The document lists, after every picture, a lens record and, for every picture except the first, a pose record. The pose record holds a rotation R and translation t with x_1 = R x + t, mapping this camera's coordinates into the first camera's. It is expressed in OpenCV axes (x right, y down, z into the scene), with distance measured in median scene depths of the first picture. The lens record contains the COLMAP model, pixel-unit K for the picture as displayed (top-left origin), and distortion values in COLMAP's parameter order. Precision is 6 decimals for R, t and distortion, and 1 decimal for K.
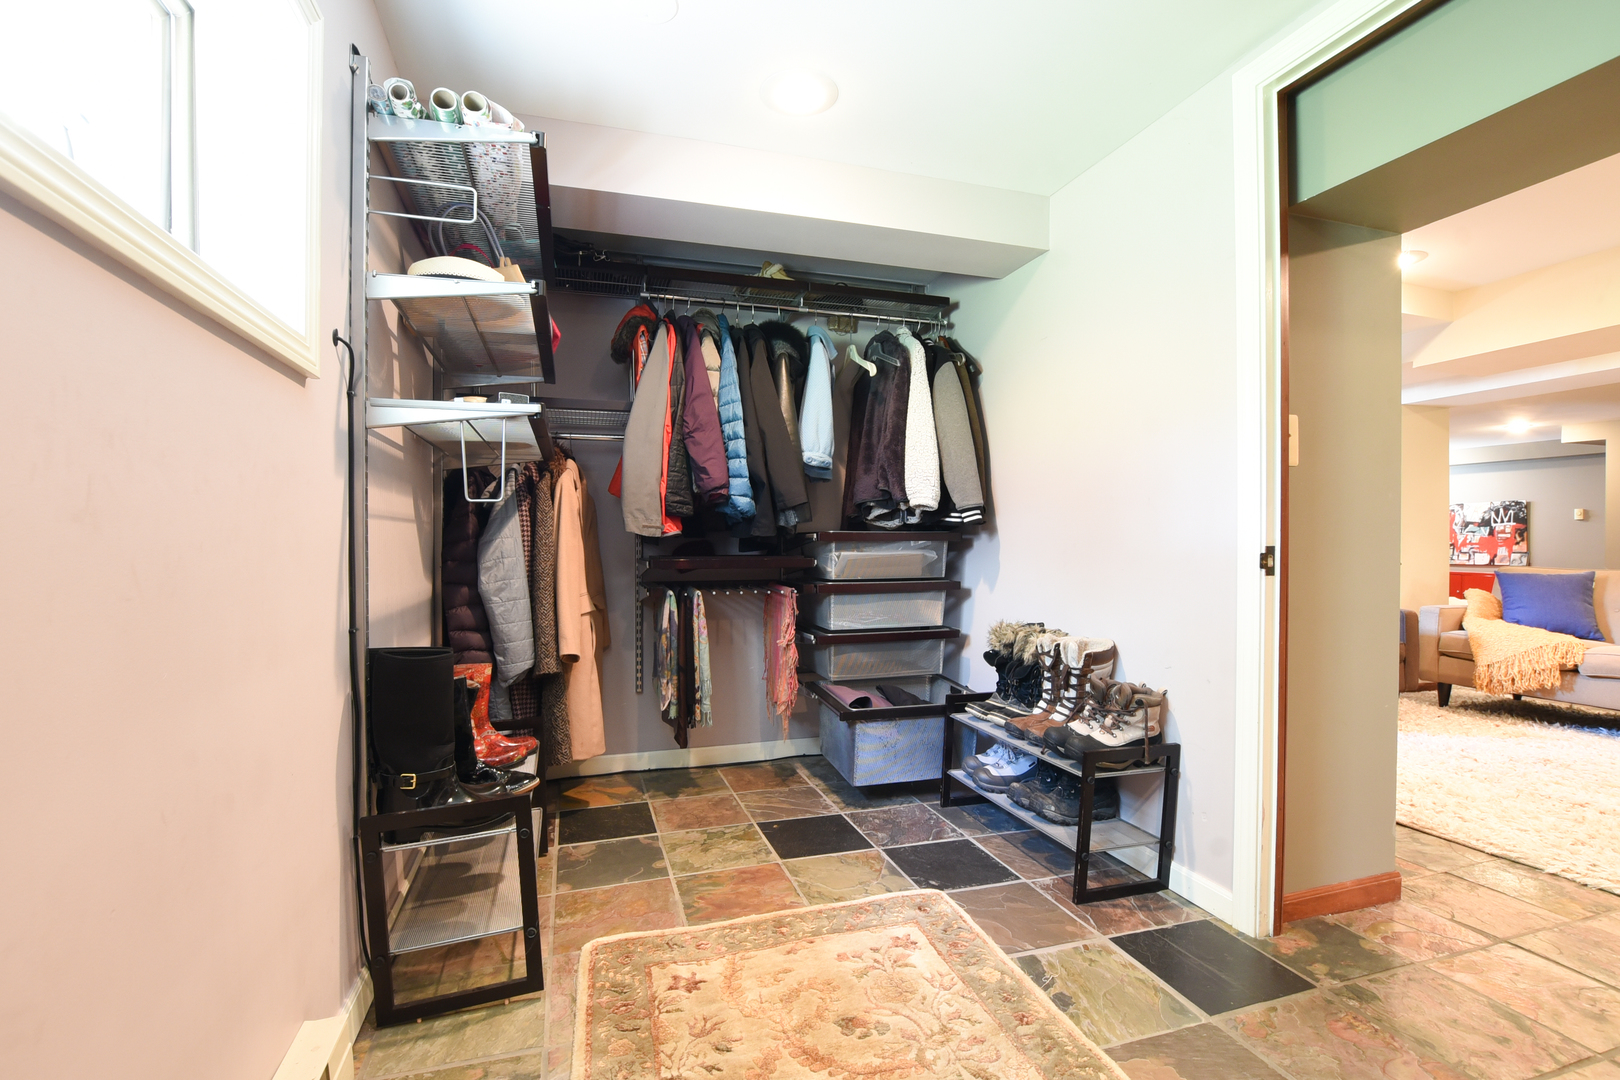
lens RADIAL K [[725.8, 0, 808.6], [0, 725.8, 542.9], [0, 0, 1]] dist [-0.029621, 0.004338]
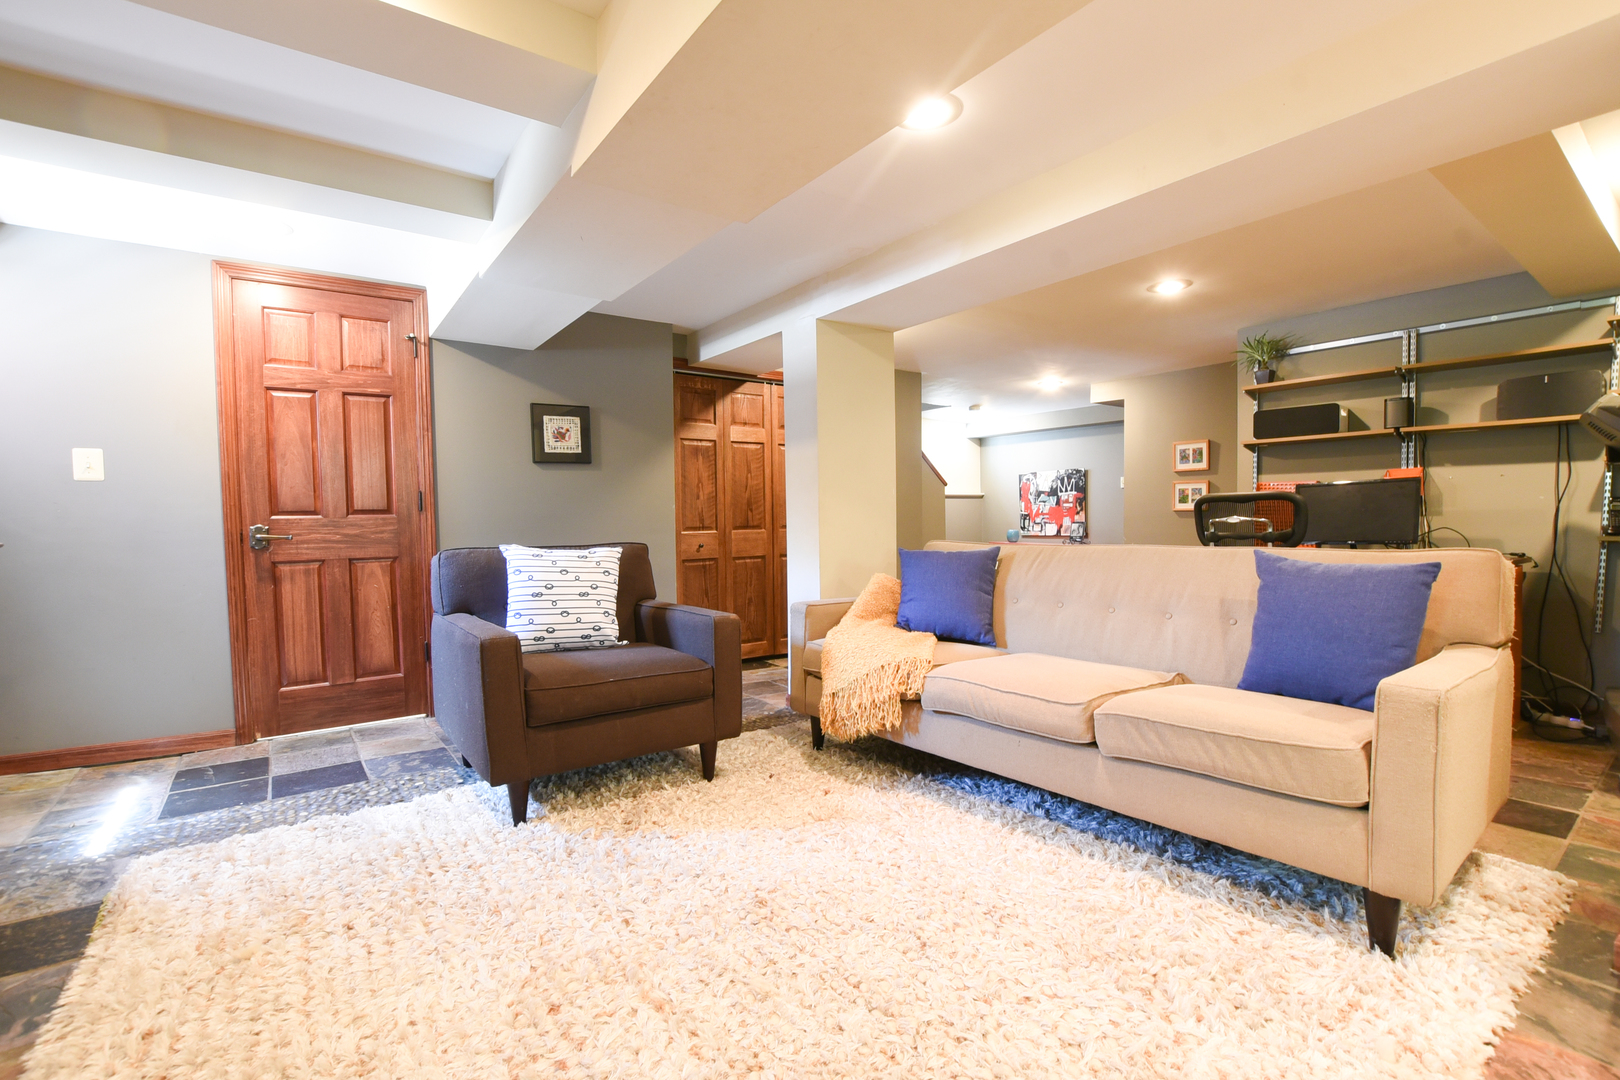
lens RADIAL K [[725.8, 0, 809.6], [0, 725.8, 541.8], [0, 0, 1]] dist [-0.029621, 0.004338]
pose [[0.949382, -0.021342, 0.313399, 0.341838], [0.012170, 0.999439, 0.031195, 0.004718], [-0.313889, -0.025802, 0.949109, 0.173413]]
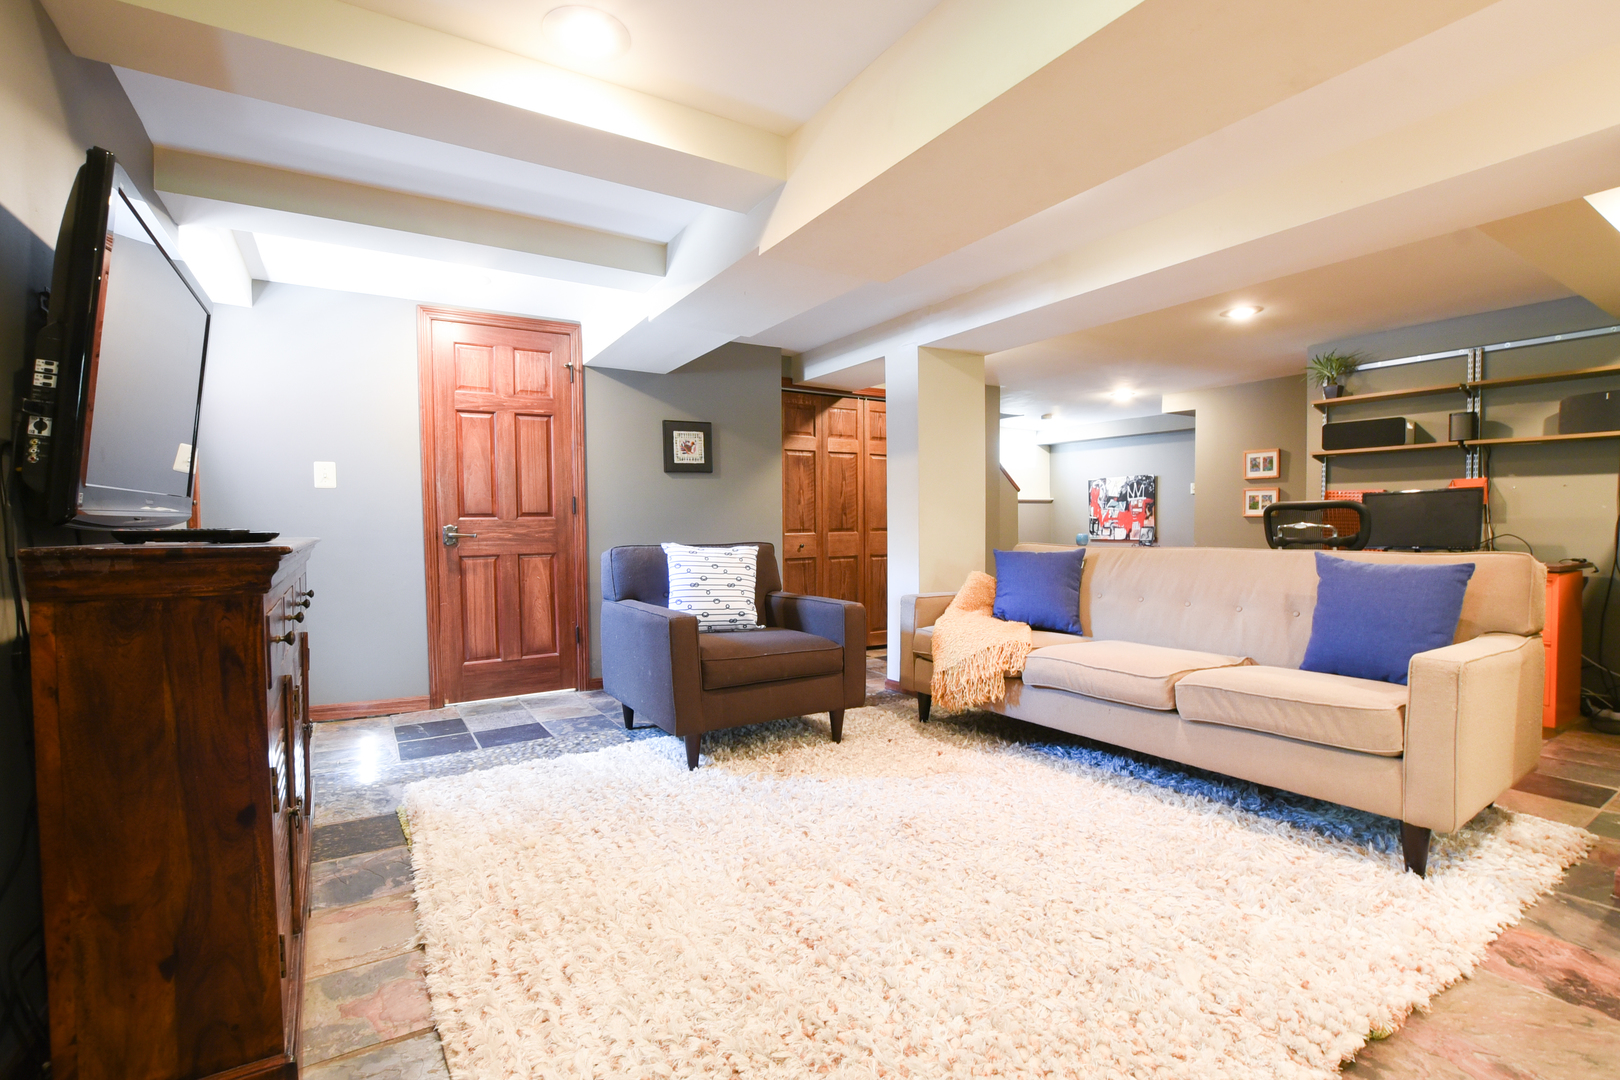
lens RADIAL K [[725.8, 0, 809.2], [0, 725.8, 542.2], [0, 0, 1]] dist [-0.029621, 0.004338]
pose [[0.970530, -0.012887, 0.240635, 0.293796], [0.006366, 0.999592, 0.027859, 0.003570], [-0.240896, -0.025506, 0.970216, 0.125776]]
